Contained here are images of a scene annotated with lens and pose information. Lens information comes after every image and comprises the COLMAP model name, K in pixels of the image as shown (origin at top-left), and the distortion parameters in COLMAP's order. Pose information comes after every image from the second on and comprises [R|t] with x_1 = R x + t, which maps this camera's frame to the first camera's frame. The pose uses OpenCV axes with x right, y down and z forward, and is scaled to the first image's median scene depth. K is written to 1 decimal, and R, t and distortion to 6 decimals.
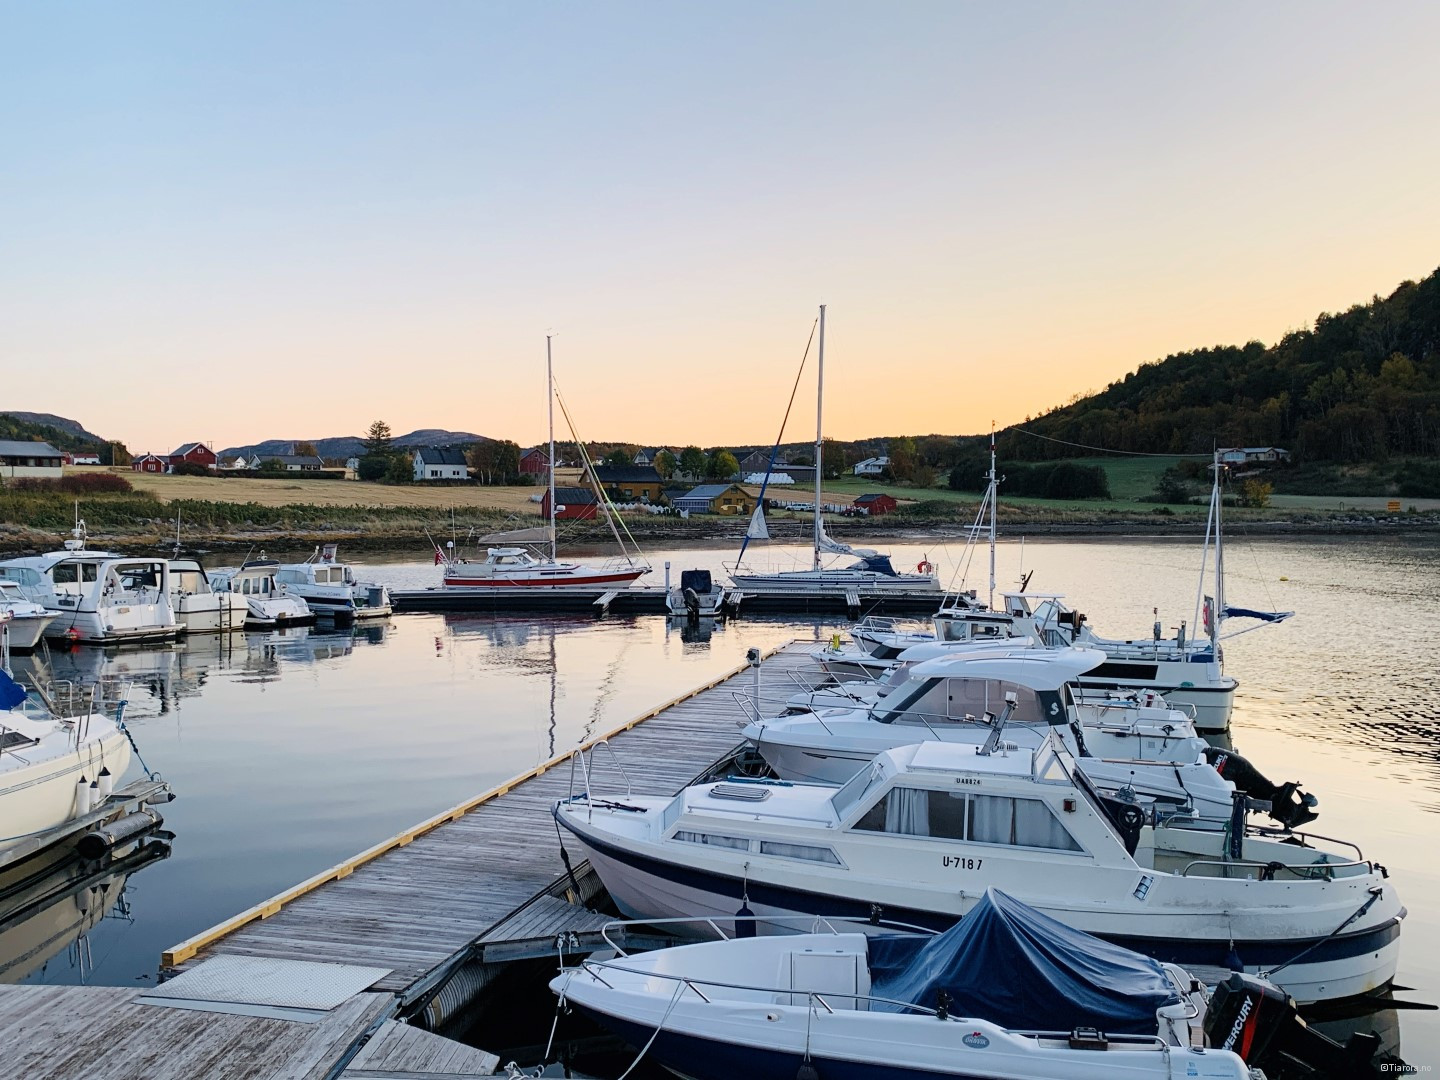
lens RADIAL K [[1424.7, 0, 720.1], [0, 1424.7, 535.8], [0, 0, 1]] dist [0.015932, 0.000000]
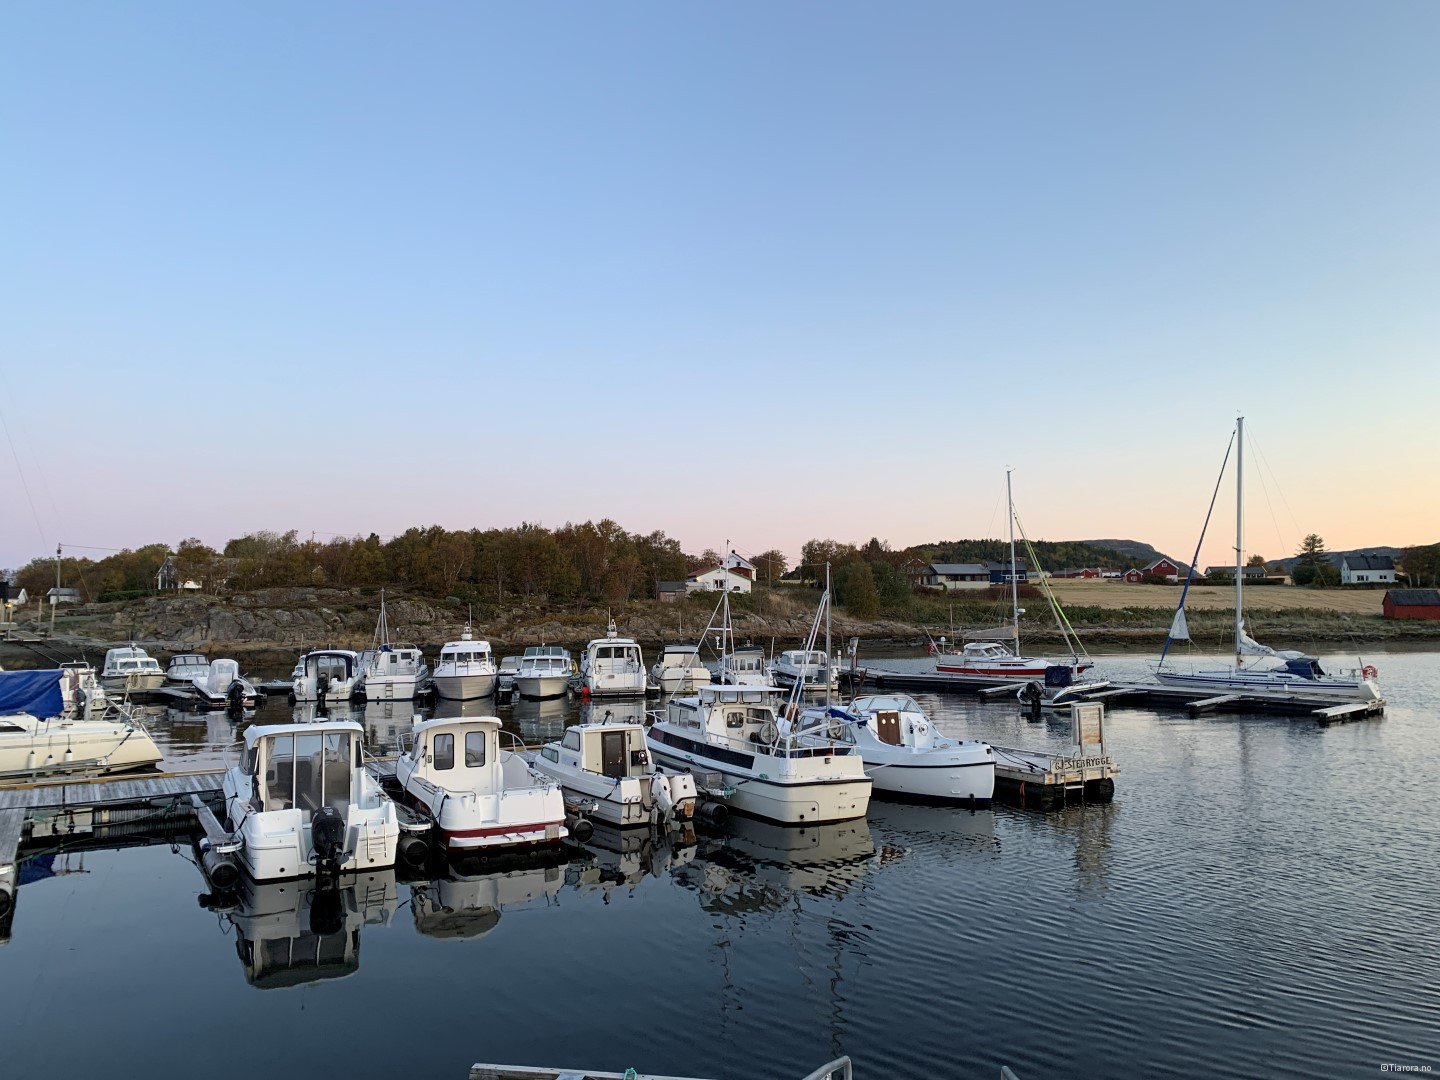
lens RADIAL K [[1092.1, 0, 720.0], [0, 1092.1, 543.8], [0, 0, 1]] dist [-0.004321, -0.003398]
pose [[0.678893, -0.046062, -0.732791, 0.193041], [-0.012050, 0.997197, -0.073846, -0.002382], [0.734138, 0.058964, 0.676435, 0.087806]]
